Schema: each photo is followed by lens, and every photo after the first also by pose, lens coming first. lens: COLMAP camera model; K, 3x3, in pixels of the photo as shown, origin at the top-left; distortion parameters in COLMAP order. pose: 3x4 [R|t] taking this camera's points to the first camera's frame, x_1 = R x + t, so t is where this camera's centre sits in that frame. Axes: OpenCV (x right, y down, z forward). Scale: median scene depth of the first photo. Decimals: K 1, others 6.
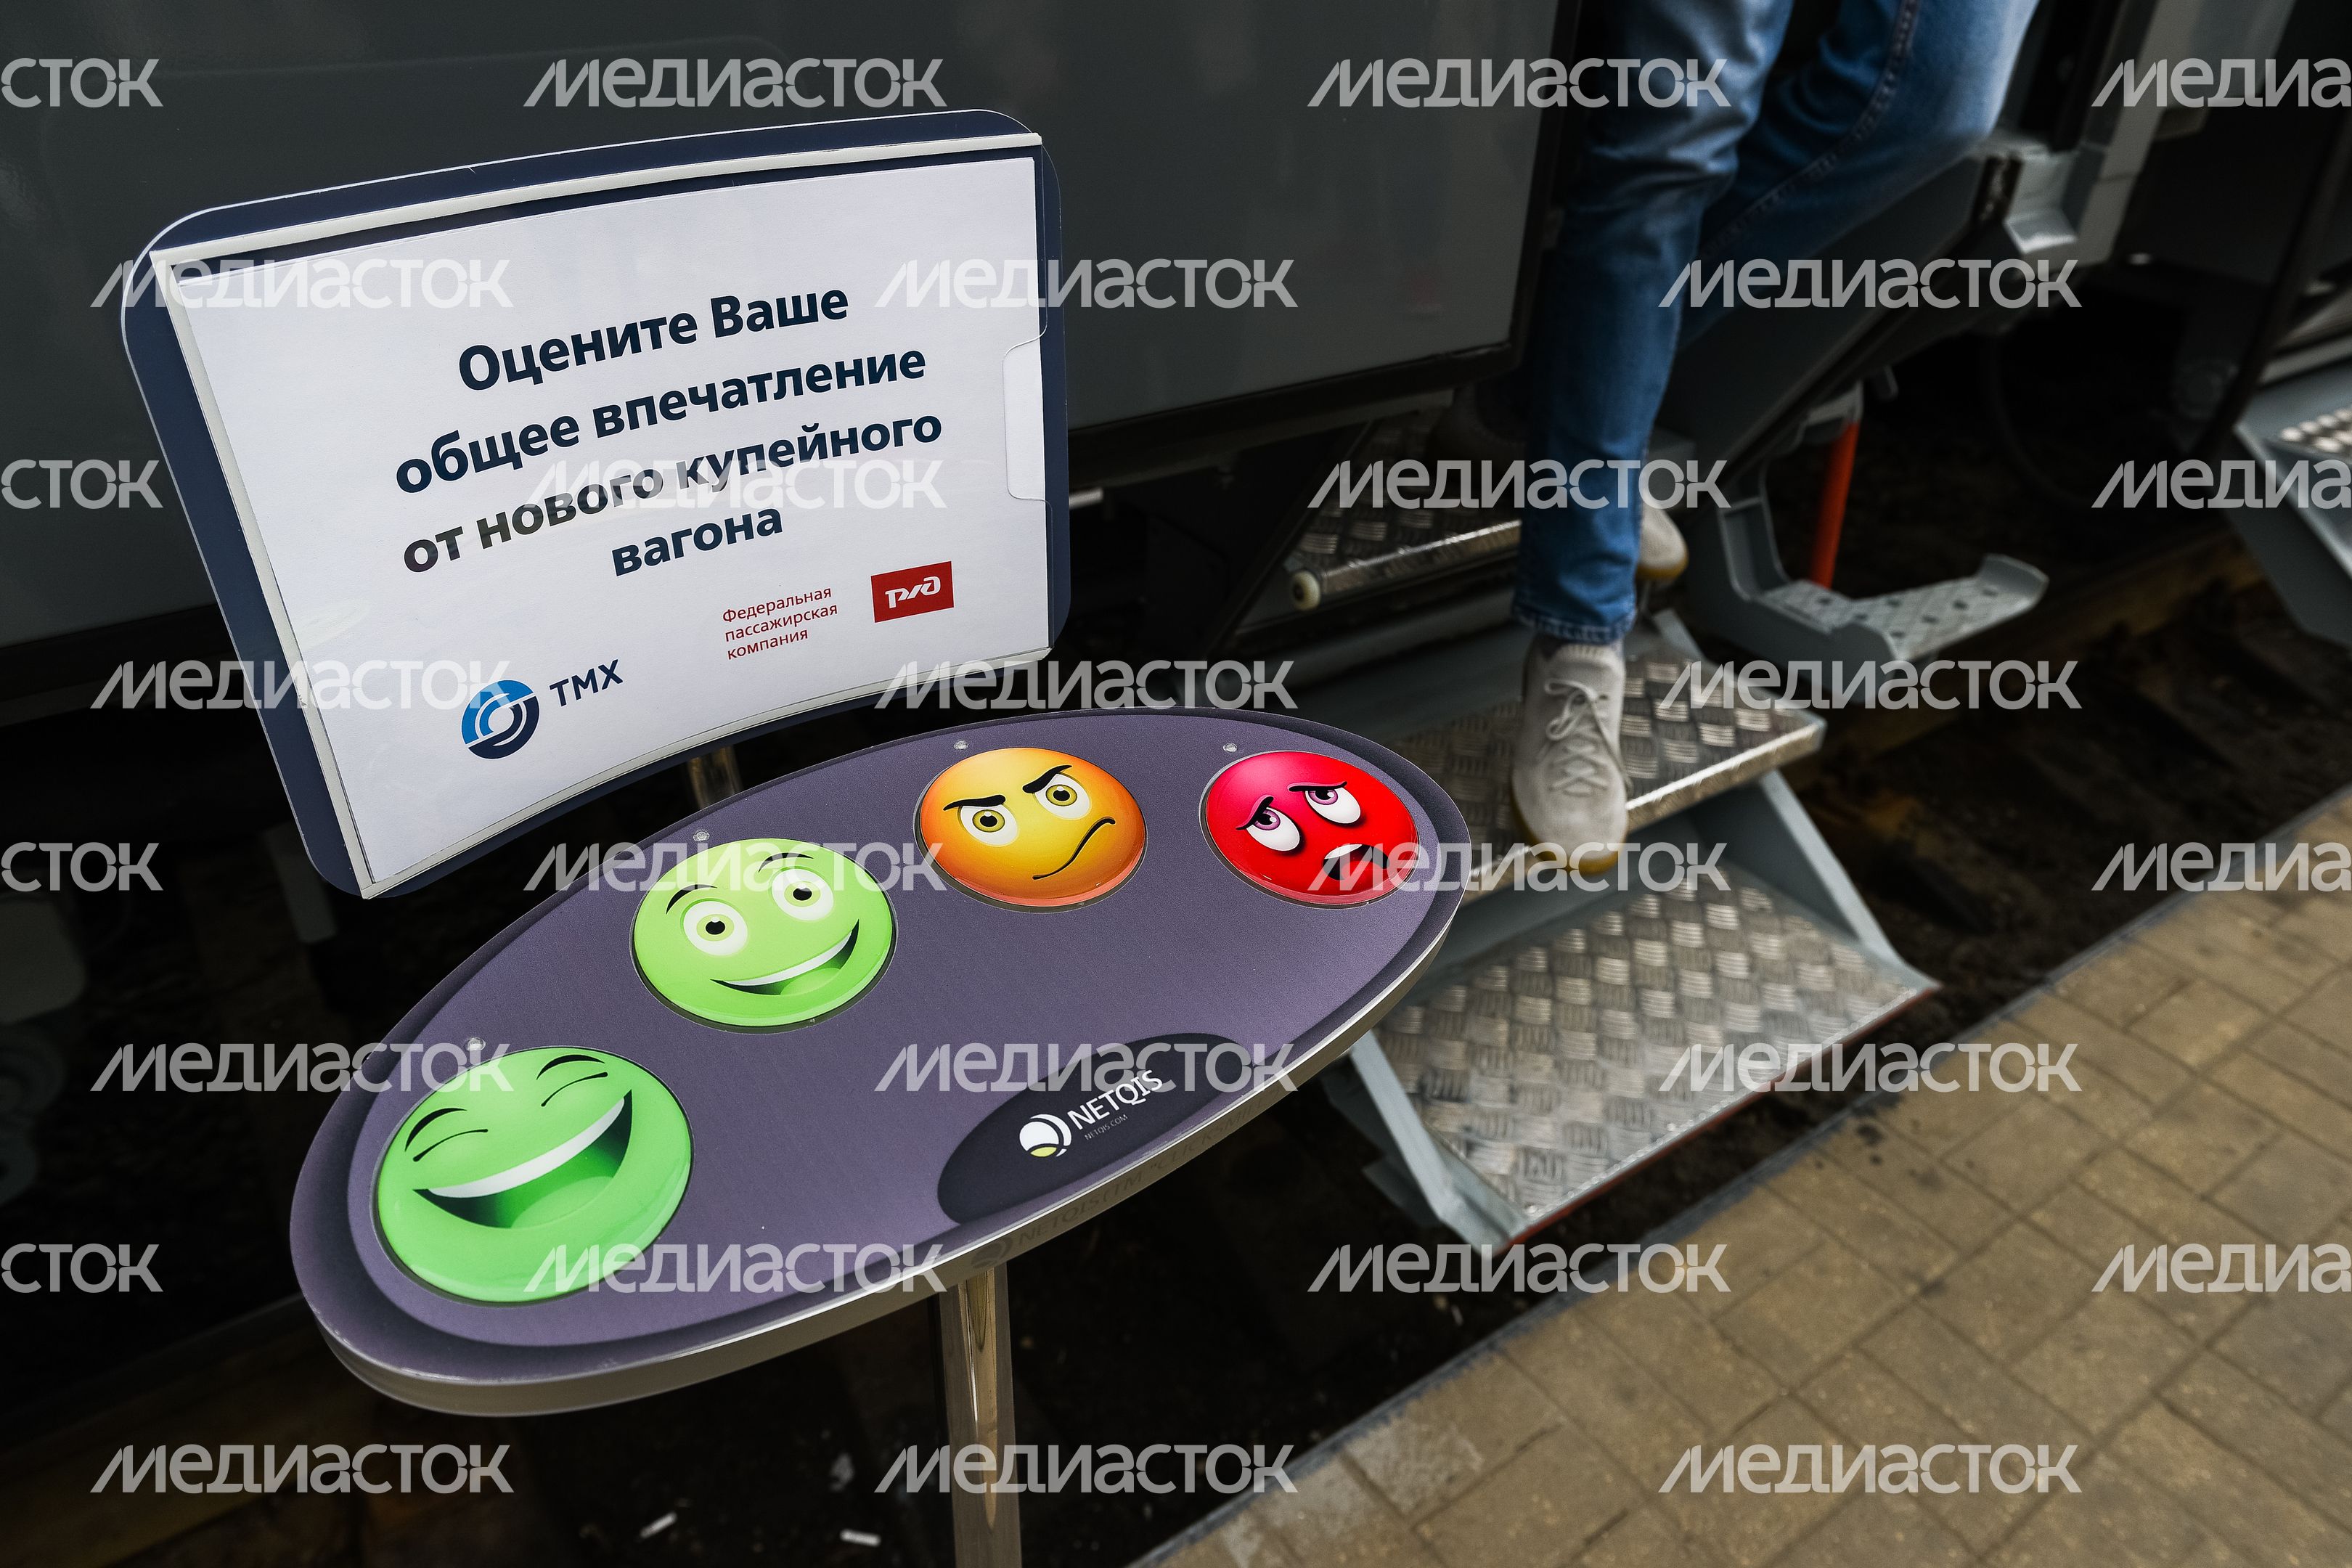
lens RADIAL K [[1571.9, 0, 1176.0], [0, 1571.9, 784.0], [0, 0, 1]] dist [-0.009016, 0.002199]
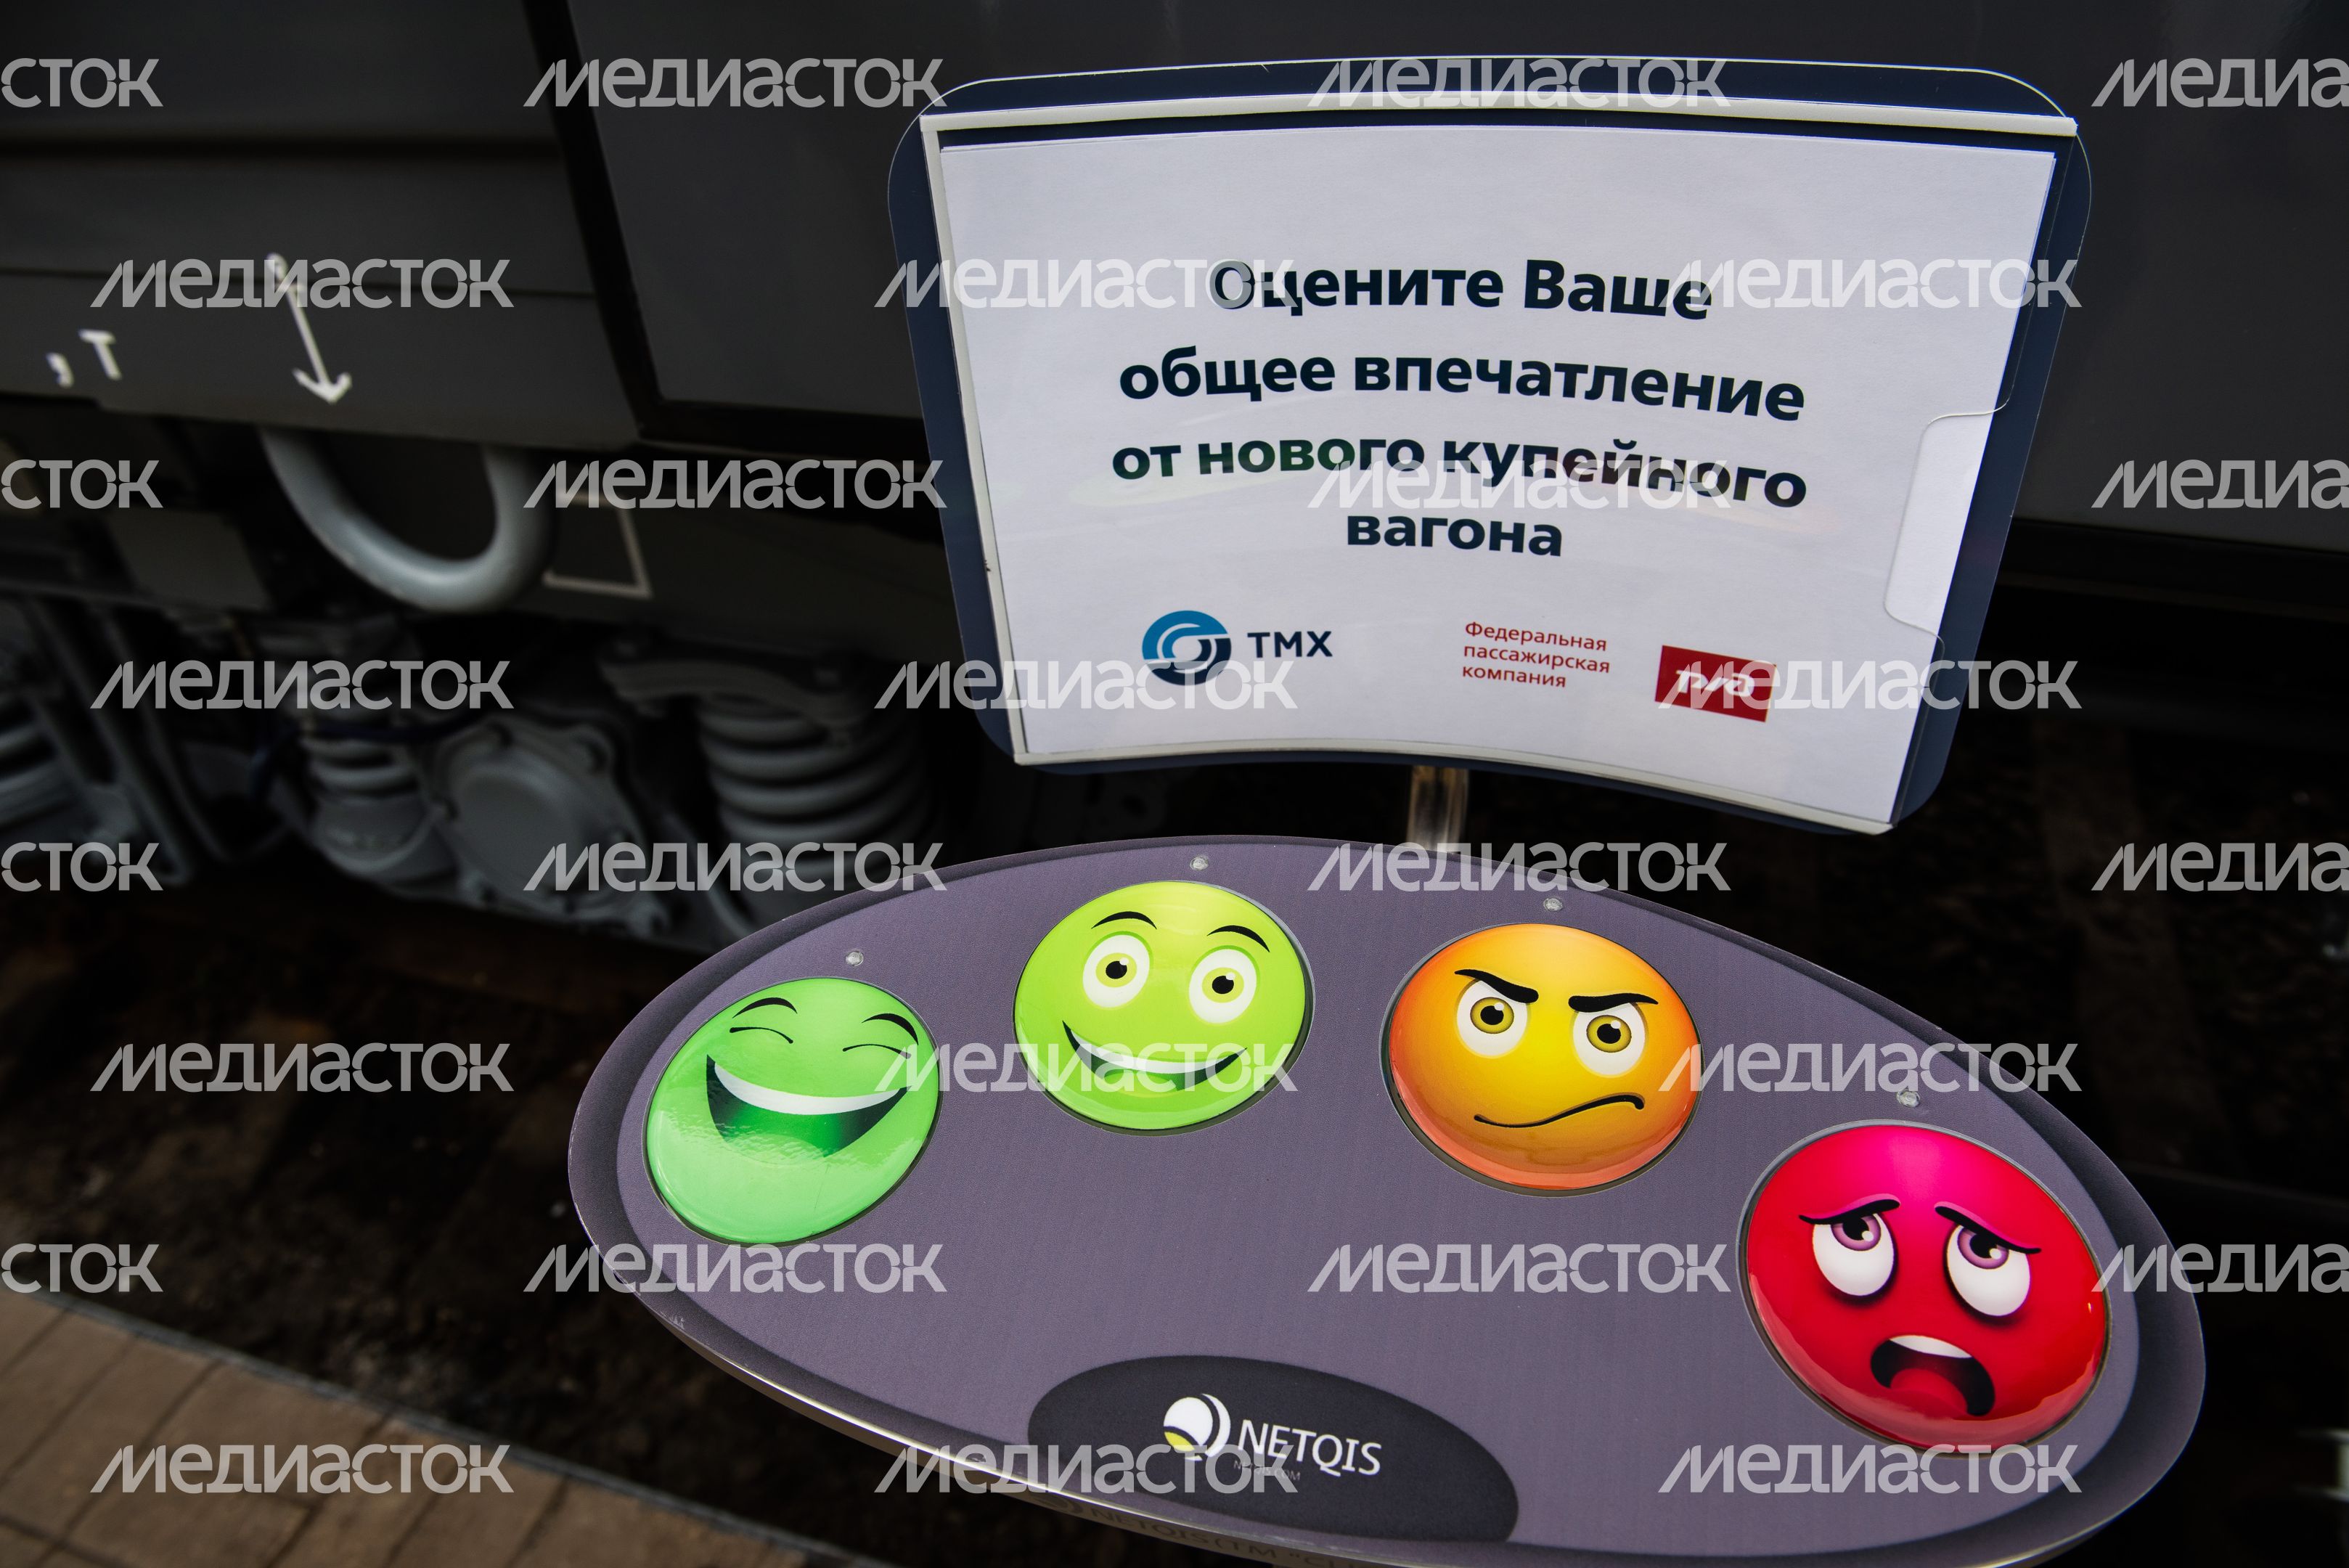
lens RADIAL K [[1619.5, 0, 1174.5], [0, 1619.5, 784.0], [0, 0, 1]] dist [-0.030254, -0.025816]
pose [[0.621206, 0.421065, -0.660914, 0.237163], [-0.366142, 0.901618, 0.230271, -0.187808], [0.692851, 0.098942, 0.714261, 0.312825]]
